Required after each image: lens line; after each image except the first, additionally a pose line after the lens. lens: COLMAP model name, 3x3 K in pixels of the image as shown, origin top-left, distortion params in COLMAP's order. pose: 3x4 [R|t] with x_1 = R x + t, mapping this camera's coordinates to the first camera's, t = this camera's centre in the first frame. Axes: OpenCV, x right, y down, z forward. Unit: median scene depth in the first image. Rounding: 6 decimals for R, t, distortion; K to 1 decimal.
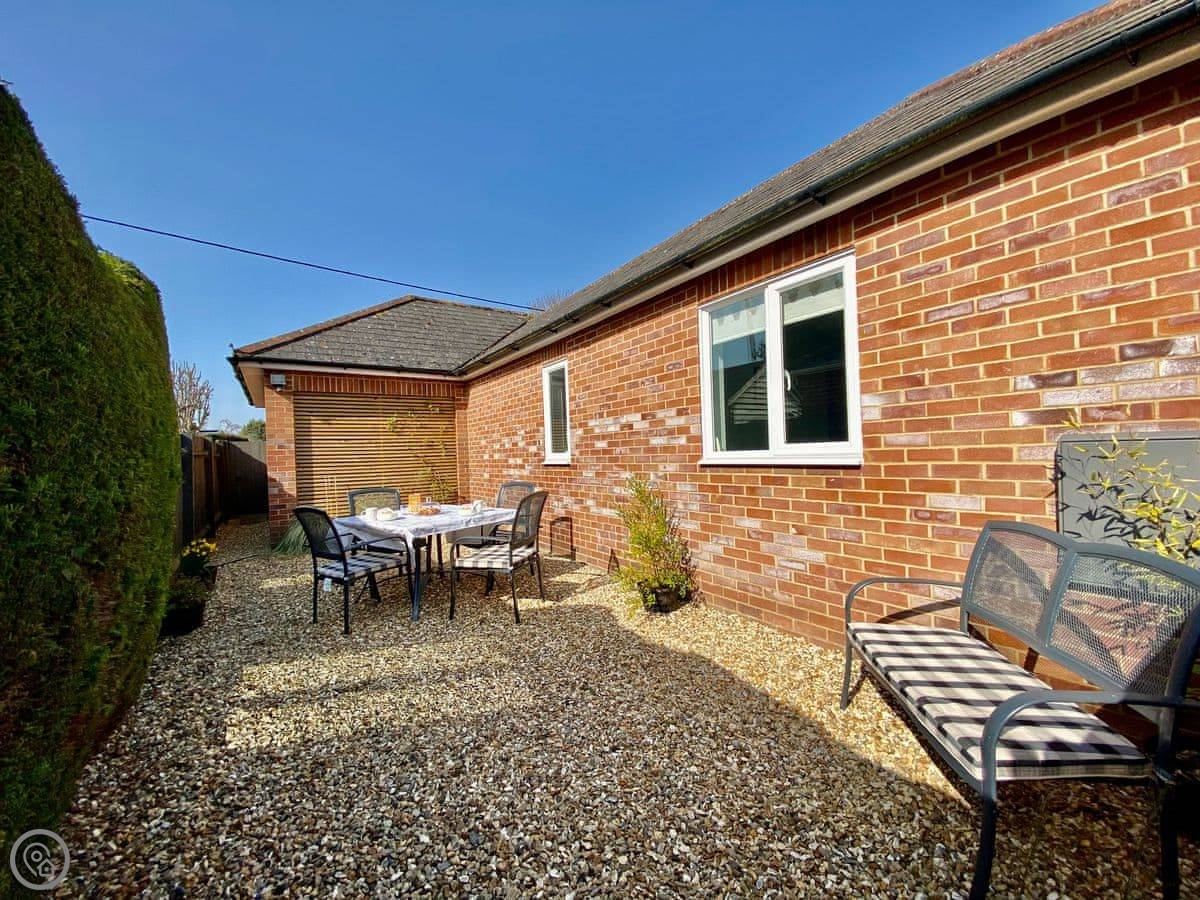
lens RADIAL K [[479.2, 0, 598.6], [0, 479.2, 452.4], [0, 0, 1]] dist [0.027324, -0.030452]
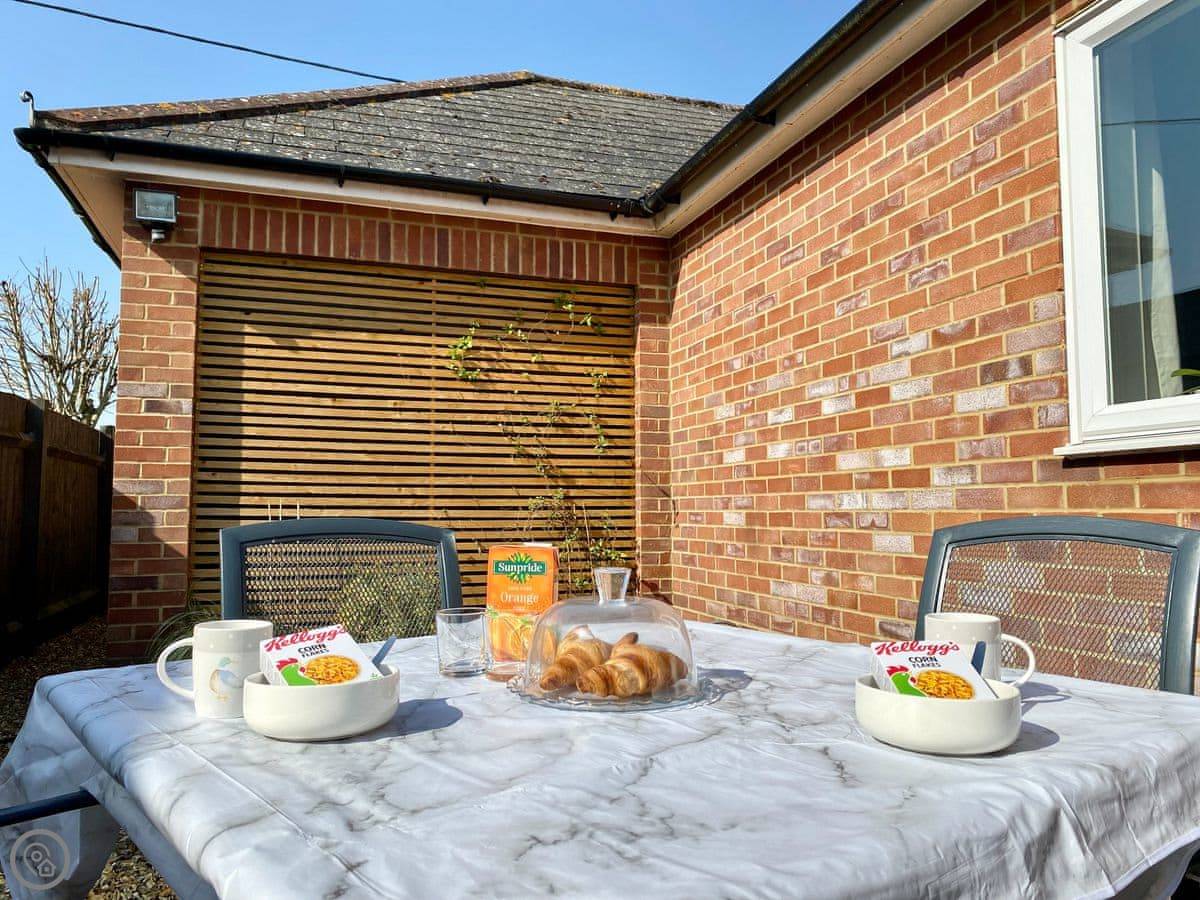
lens RADIAL K [[907.7, 0, 601.2], [0, 907.7, 424.7], [0, 0, 1]] dist [0.048044, -0.003142]
pose [[0.962561, 0.010484, -0.270863, -0.185127], [-0.034949, 0.995711, -0.085659, 0.048529], [0.268803, 0.091919, 0.958799, 0.482398]]
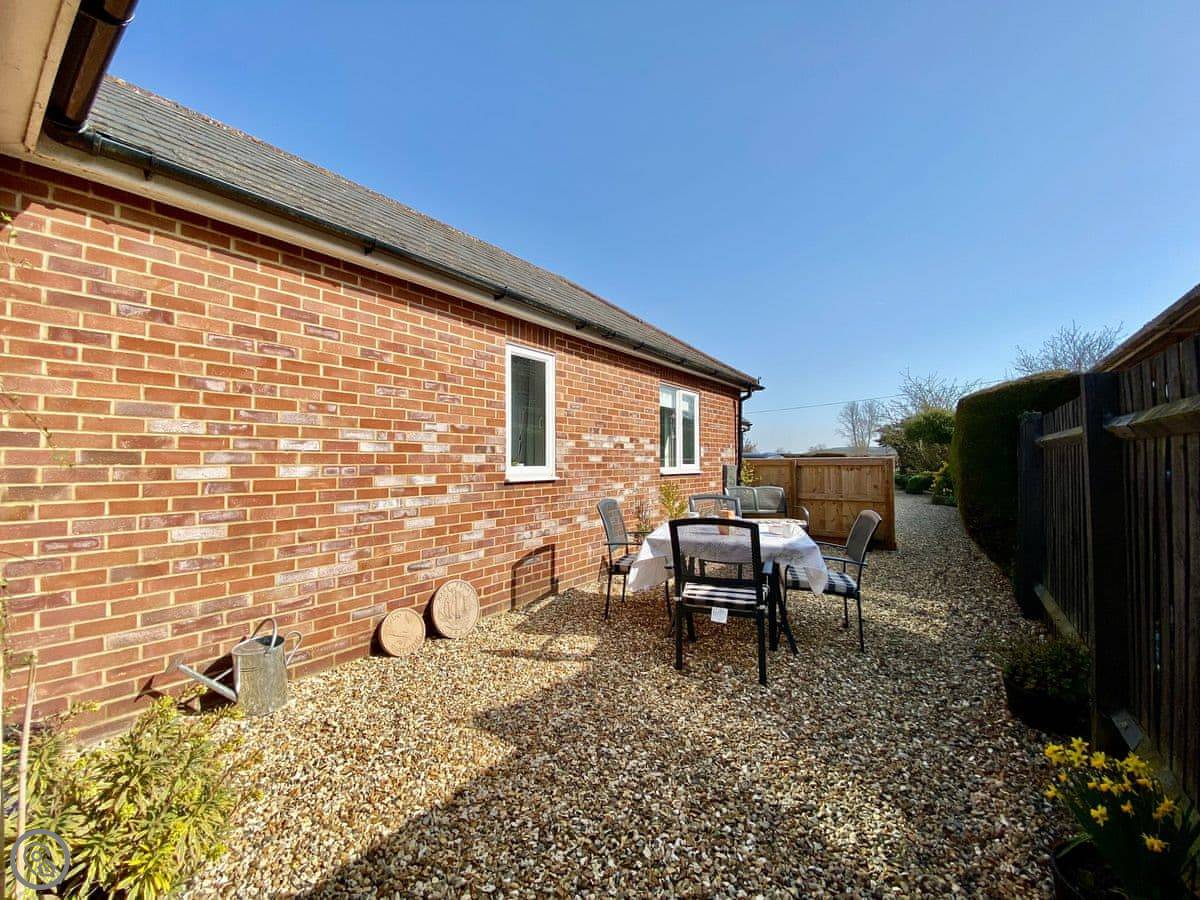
lens RADIAL K [[479.2, 0, 598.6], [0, 479.2, 452.4], [0, 0, 1]] dist [0.027324, -0.030452]
pose [[-0.337109, 0.065292, 0.939199, -0.726454], [0.024278, 0.997863, -0.060656, 0.024456], [-0.941153, 0.002354, -0.337974, 0.999159]]
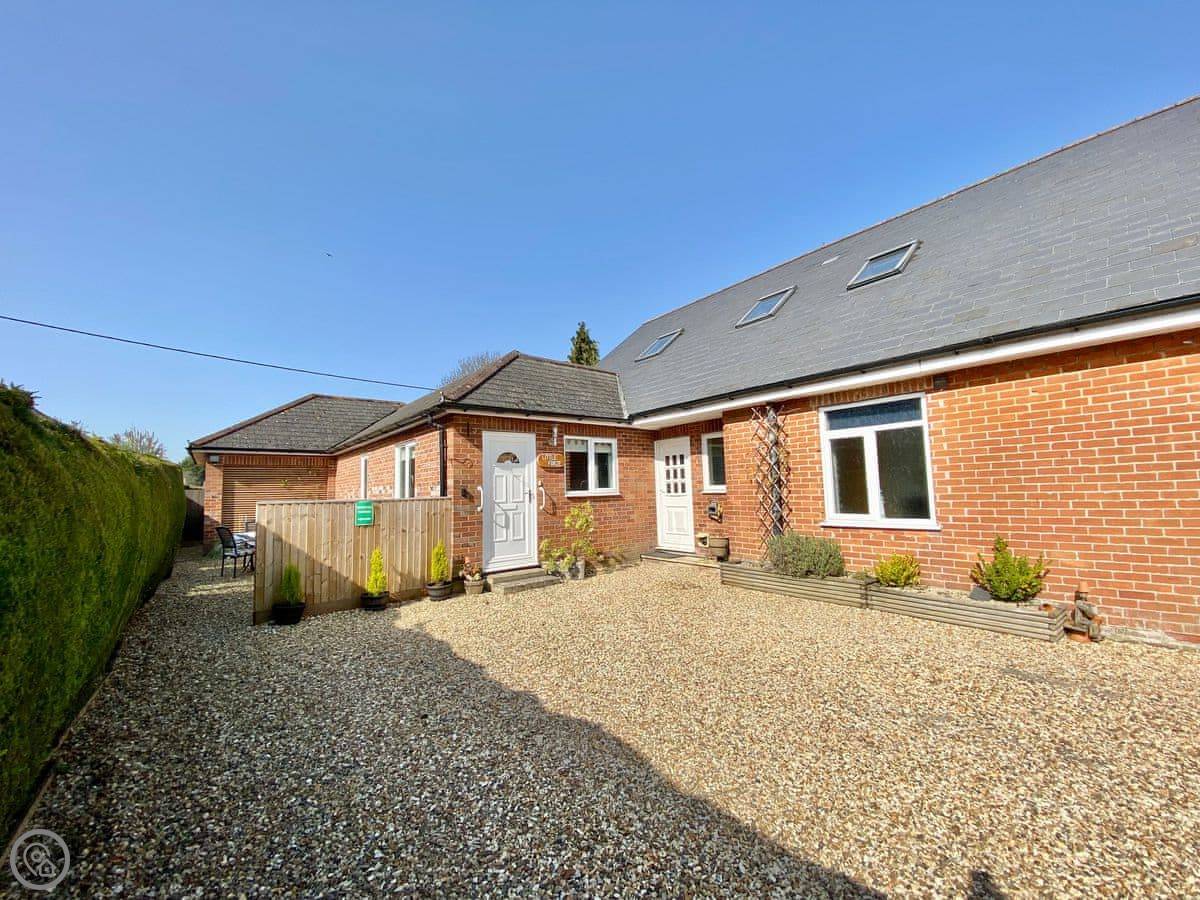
lens RADIAL K [[479.2, 0, 598.6], [0, 479.2, 452.4], [0, 0, 1]] dist [0.027324, -0.030452]
pose [[0.996201, 0.015778, 0.085643, 0.591883], [-0.008527, 0.996397, -0.084382, -0.038916], [-0.086666, 0.083332, 0.992746, -0.885176]]
